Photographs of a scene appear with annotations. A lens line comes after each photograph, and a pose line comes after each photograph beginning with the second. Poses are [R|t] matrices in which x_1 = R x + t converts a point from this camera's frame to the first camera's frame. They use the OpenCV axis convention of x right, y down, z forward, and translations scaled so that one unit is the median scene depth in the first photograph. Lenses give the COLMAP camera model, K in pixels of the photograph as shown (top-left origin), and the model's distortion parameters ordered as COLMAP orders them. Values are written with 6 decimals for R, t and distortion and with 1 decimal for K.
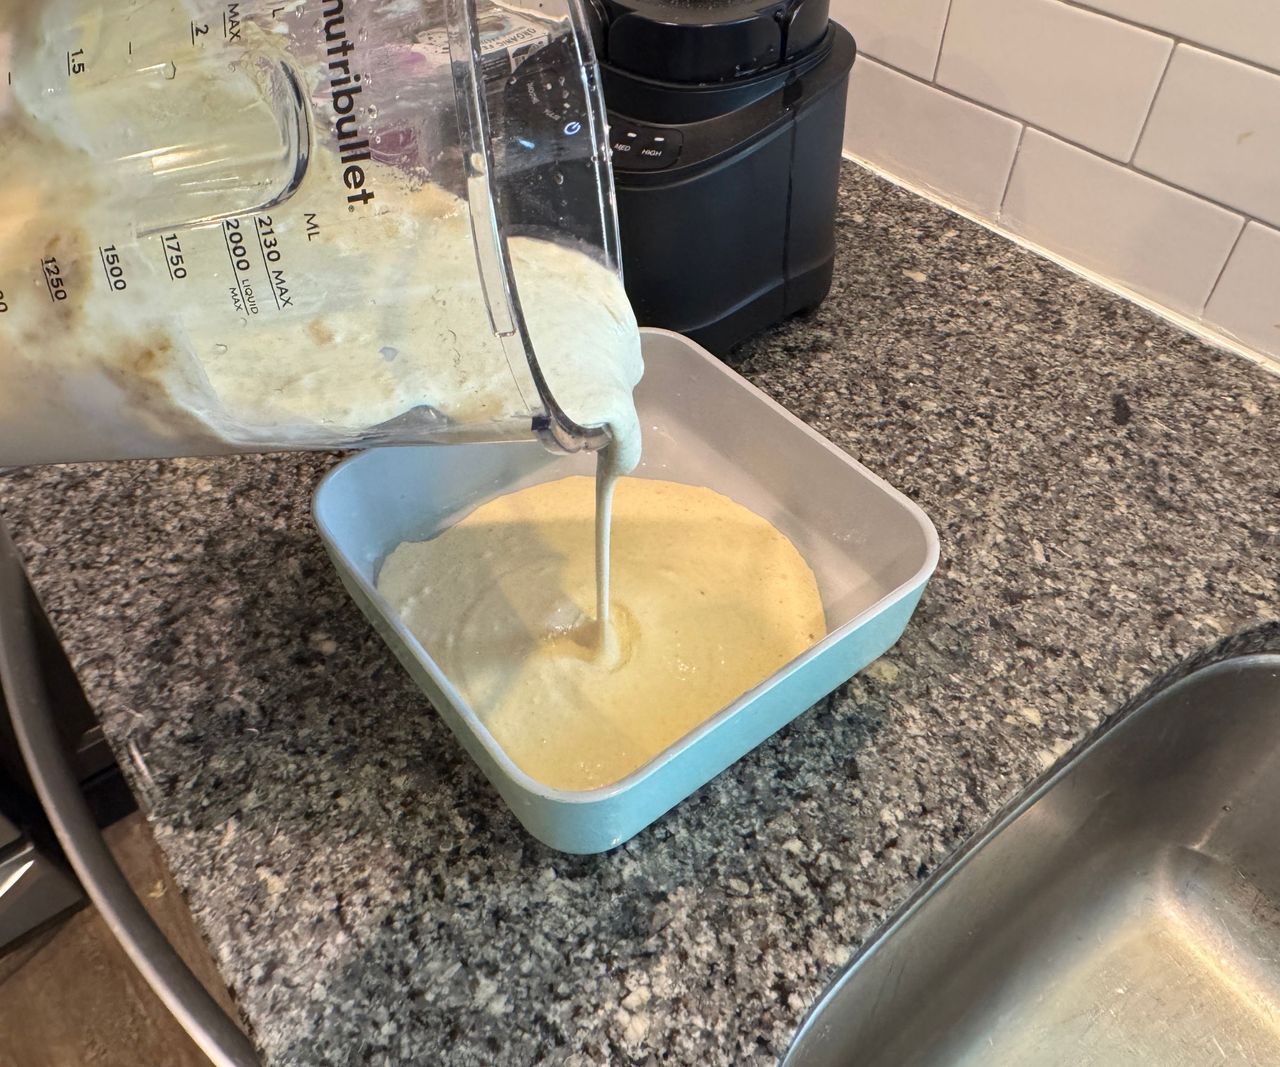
lens RADIAL K [[1013.4, 0, 589.8], [0, 1013.4, 536.7], [0, 0, 1]] dist [-0.007270, 0.002969]
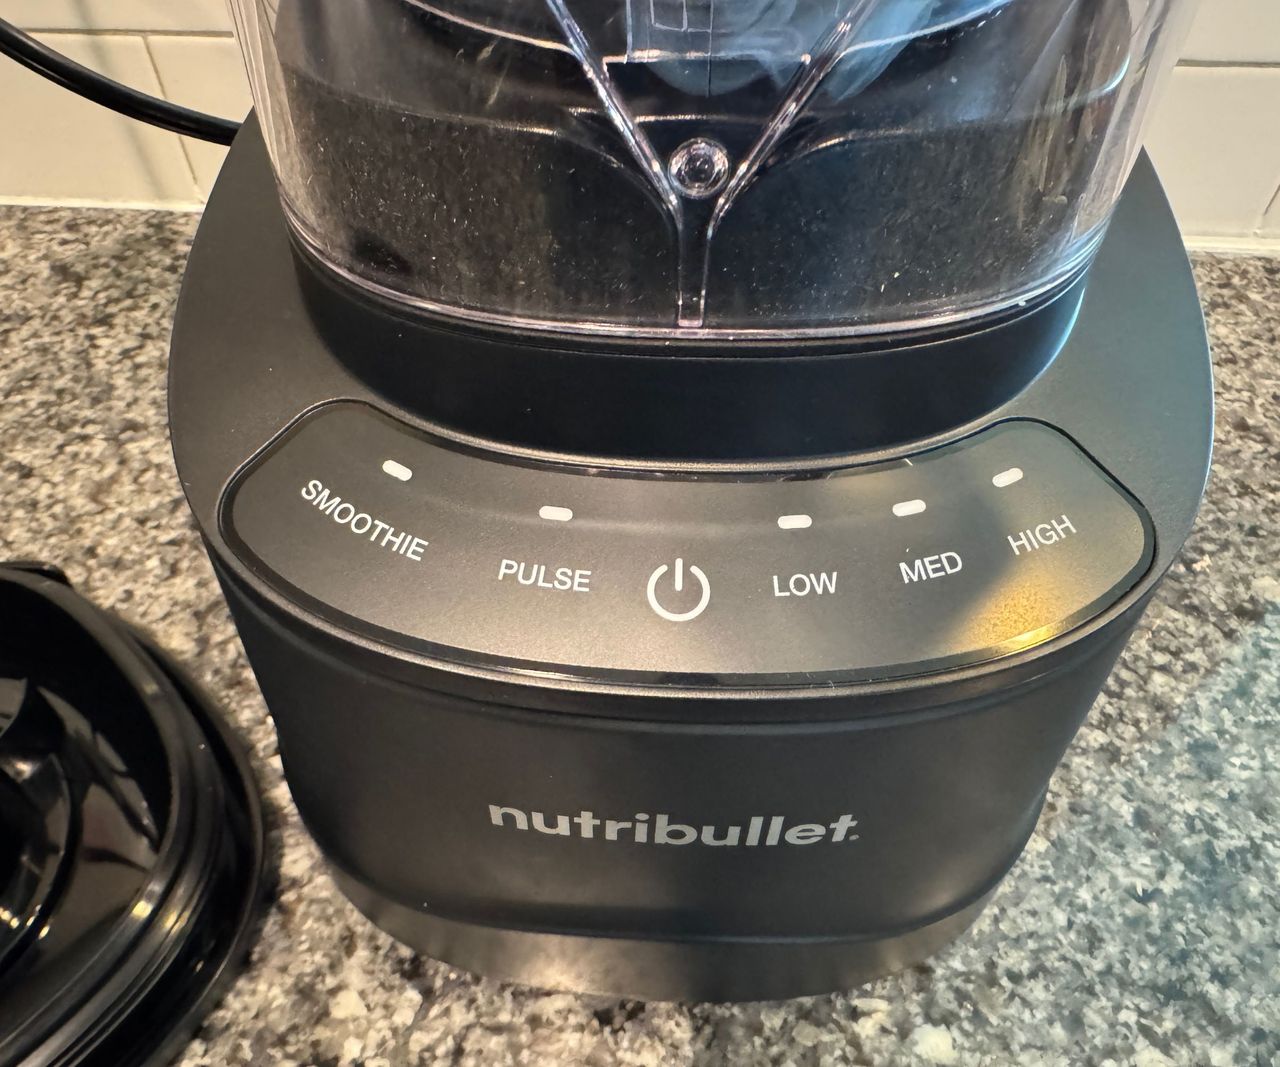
lens RADIAL K [[1013.4, 0, 604.7], [0, 1013.4, 525.6], [0, 0, 1]] dist [-0.007270, 0.002969]
pose [[0.654647, -0.560483, 0.507244, -0.173280], [0.547762, 0.814149, 0.192661, -0.537564], [-0.520955, 0.151723, 0.839991, 0.871514]]
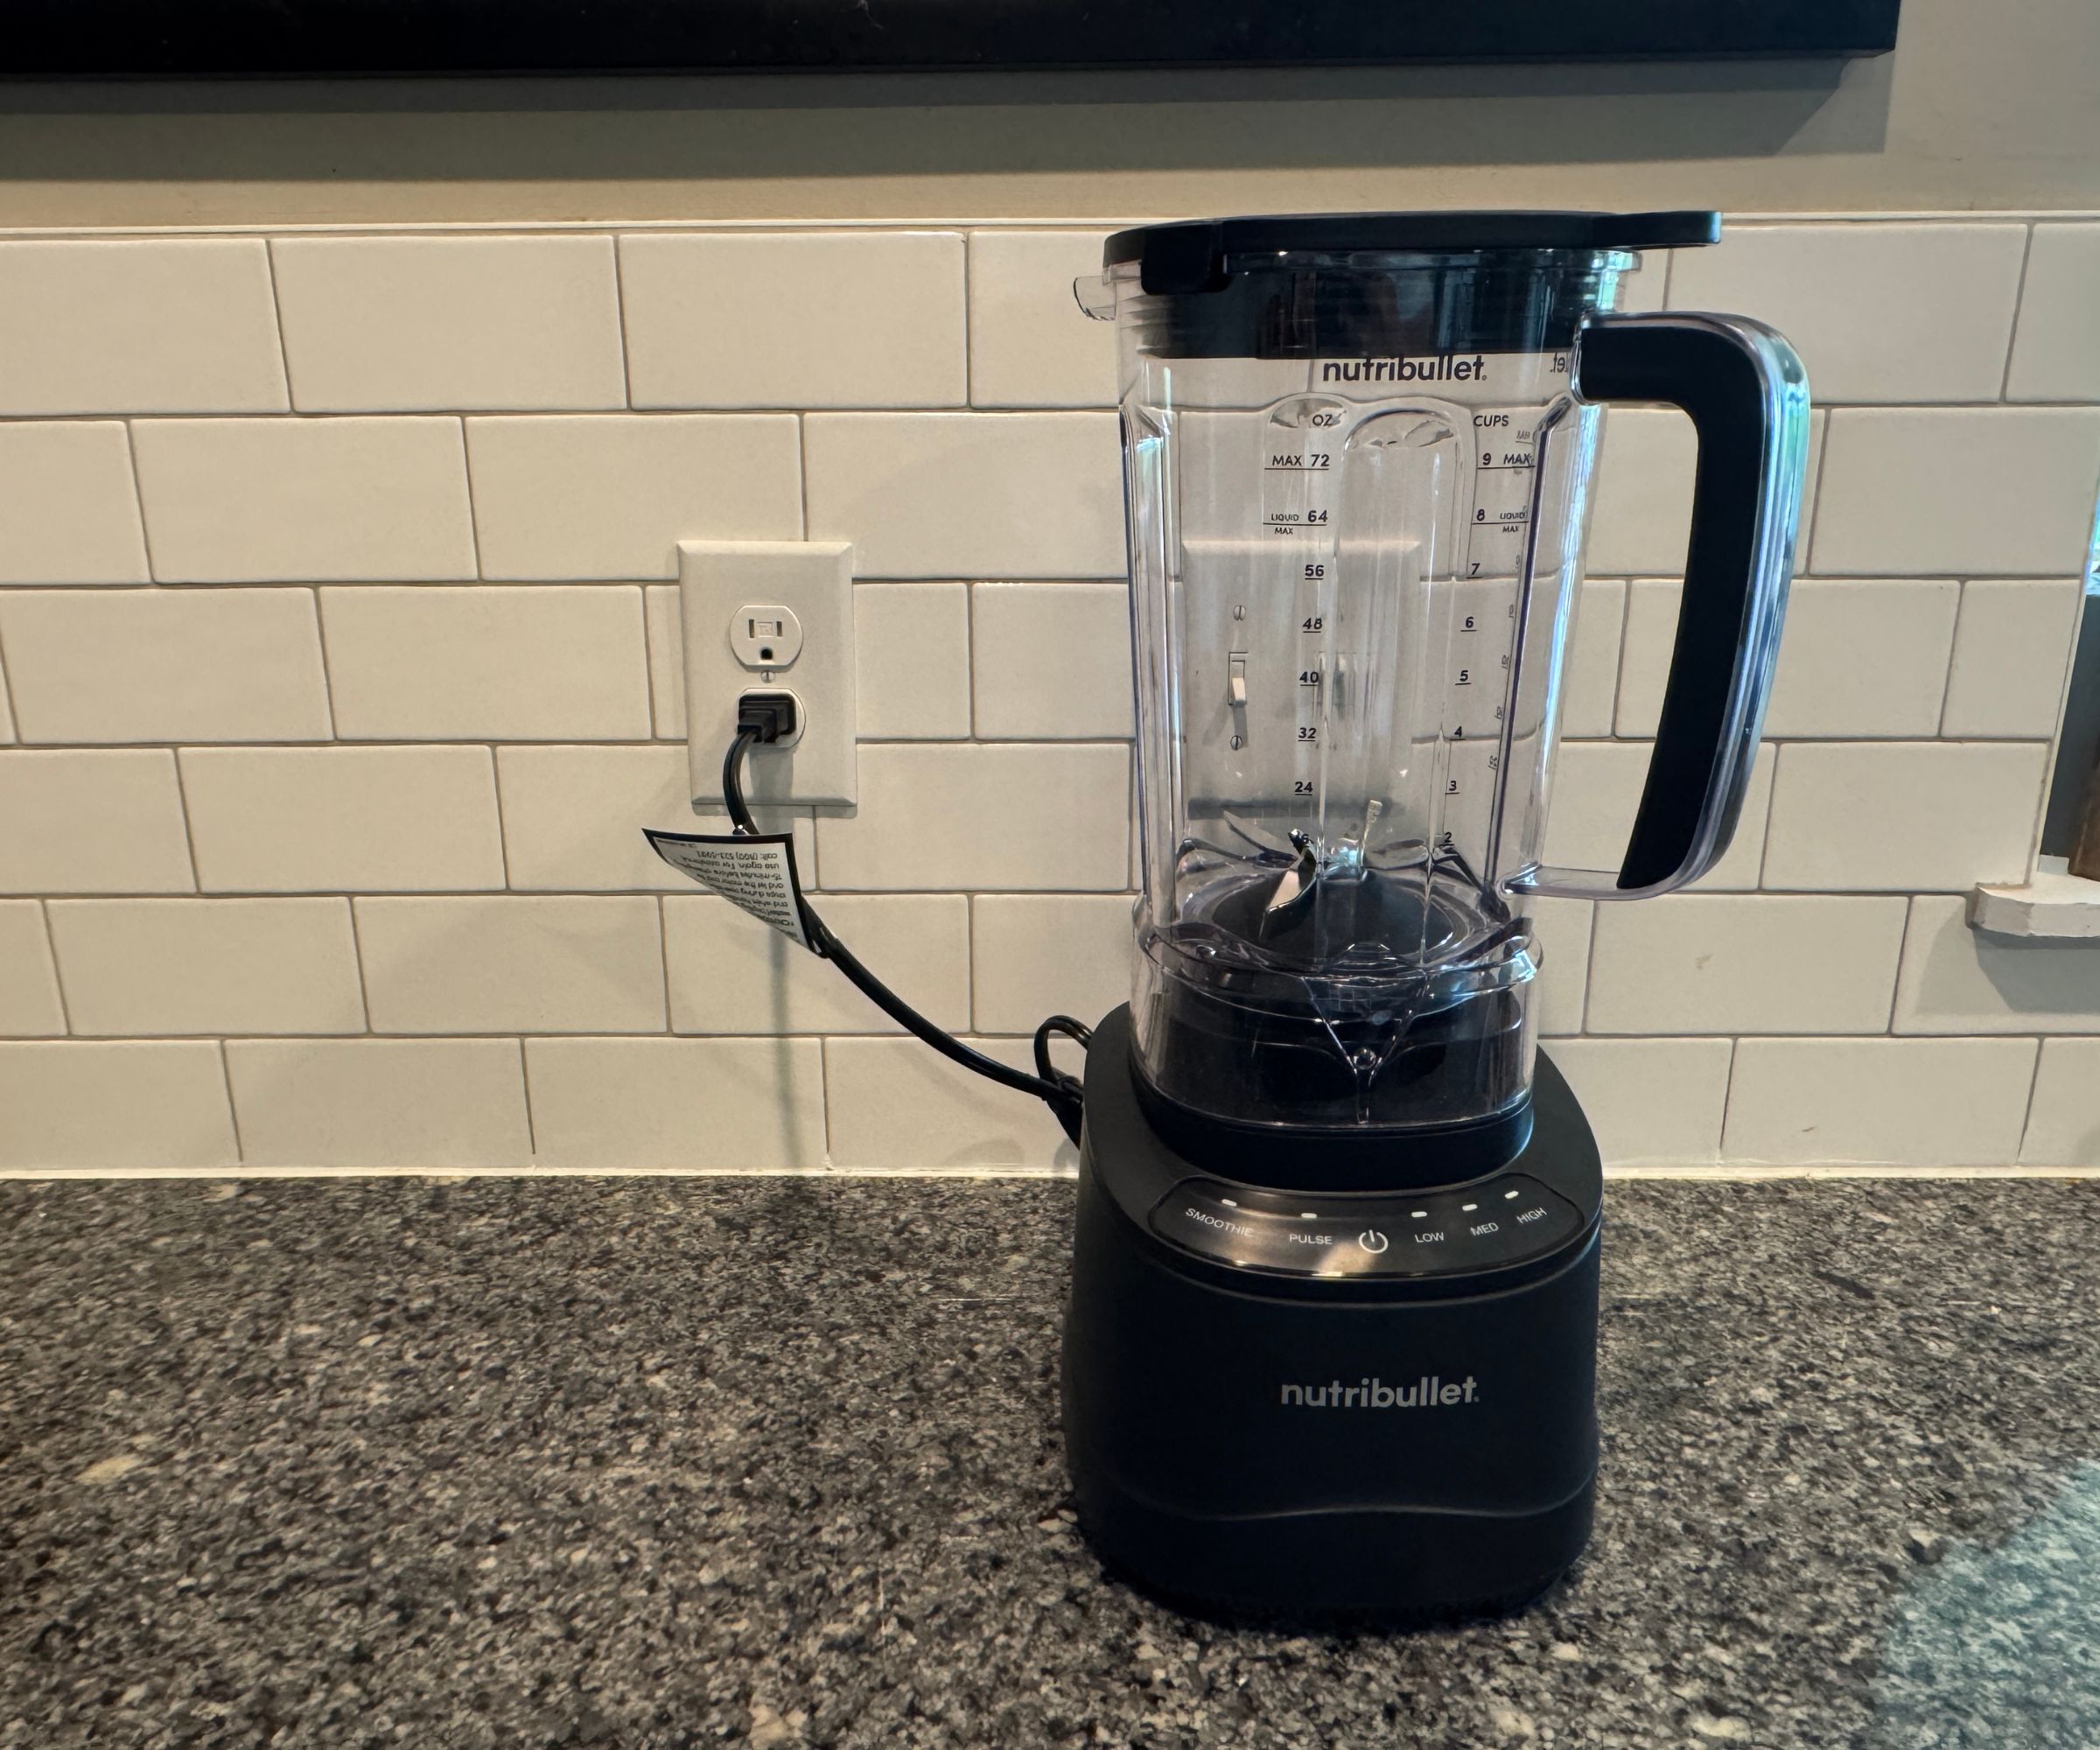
lens RADIAL K [[1662.6, 0, 1010.0], [0, 1662.6, 855.5], [0, 0, 1]] dist [-0.007270, 0.002969]
pose [[0.609341, -0.209338, 0.764775, -0.919689], [0.576334, 0.779350, -0.245872, -0.518789], [-0.544557, 0.590586, 0.595538, 0.460845]]
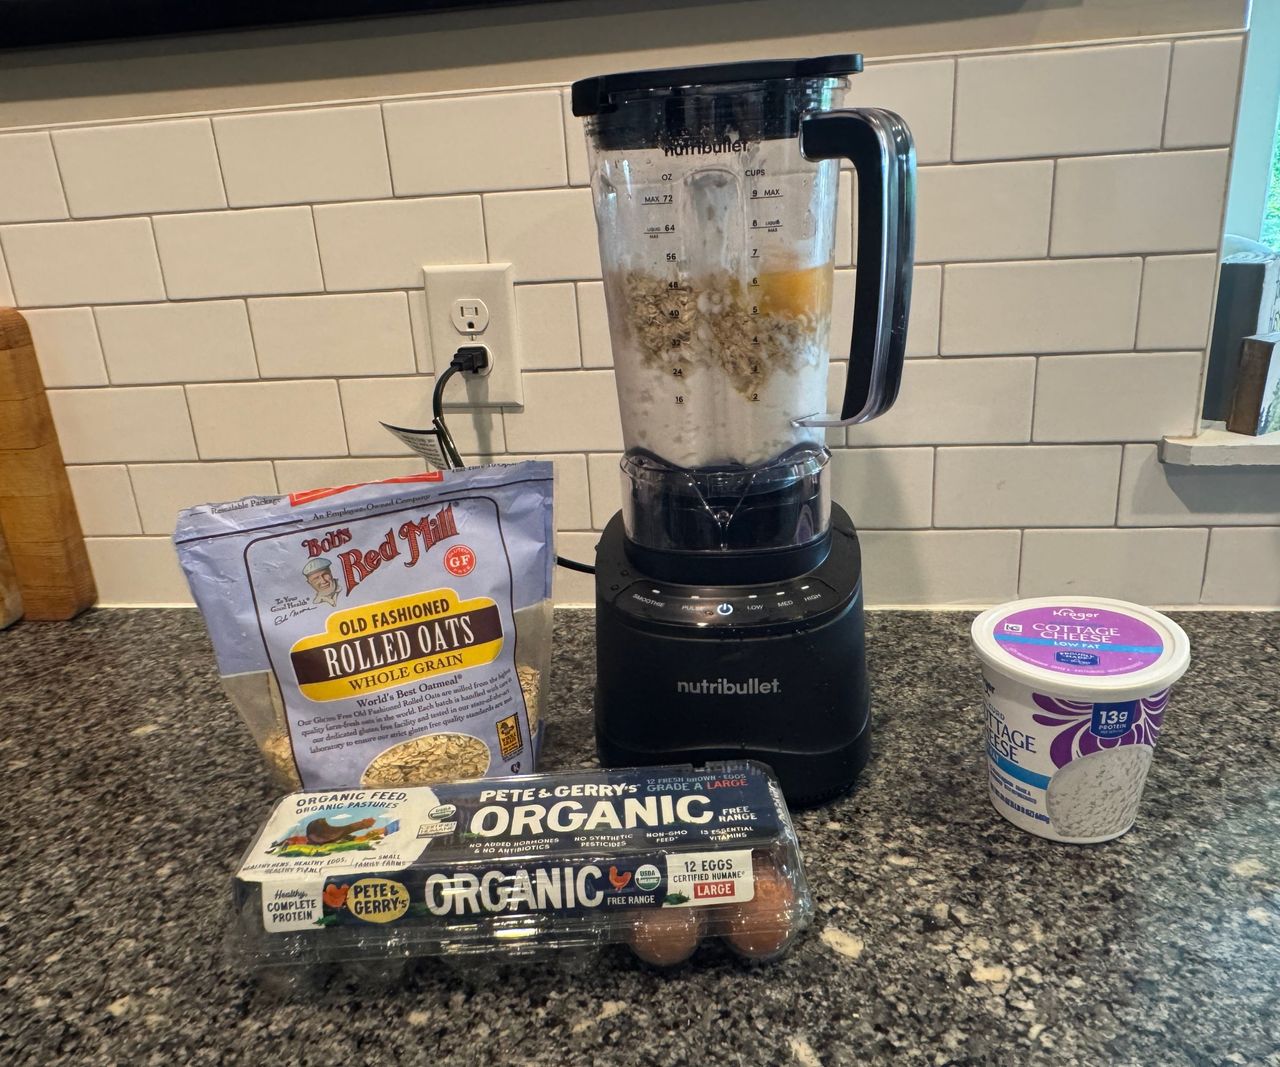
lens RADIAL K [[1013.4, 0, 624.6], [0, 1013.4, 522.2], [0, 0, 1]] dist [-0.007270, 0.002969]
pose [[0.709002, -0.247253, 0.660441, -0.901539], [0.546297, 0.784800, -0.292656, -0.238106], [-0.445954, 0.568291, 0.691499, 0.243517]]
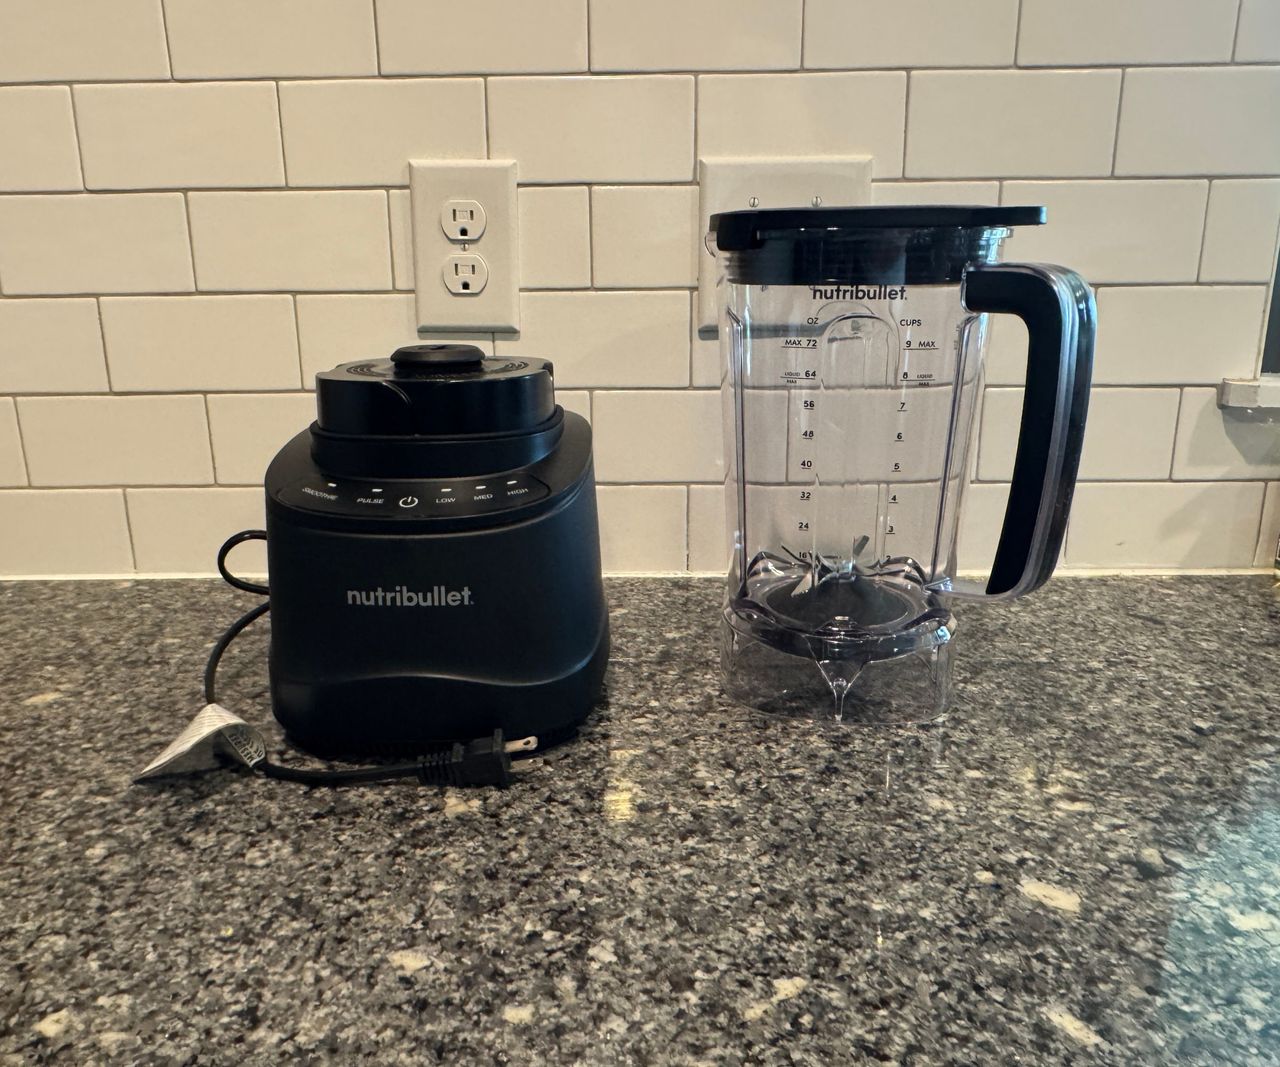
lens RADIAL K [[1013.4, 0, 613.1], [0, 1013.4, 524.9], [0, 0, 1]] dist [-0.007270, 0.002969]
pose [[0.615808, -0.180774, 0.766877, -0.940192], [0.575553, 0.767913, -0.281155, -0.283254], [-0.538070, 0.614516, 0.576933, 0.669566]]
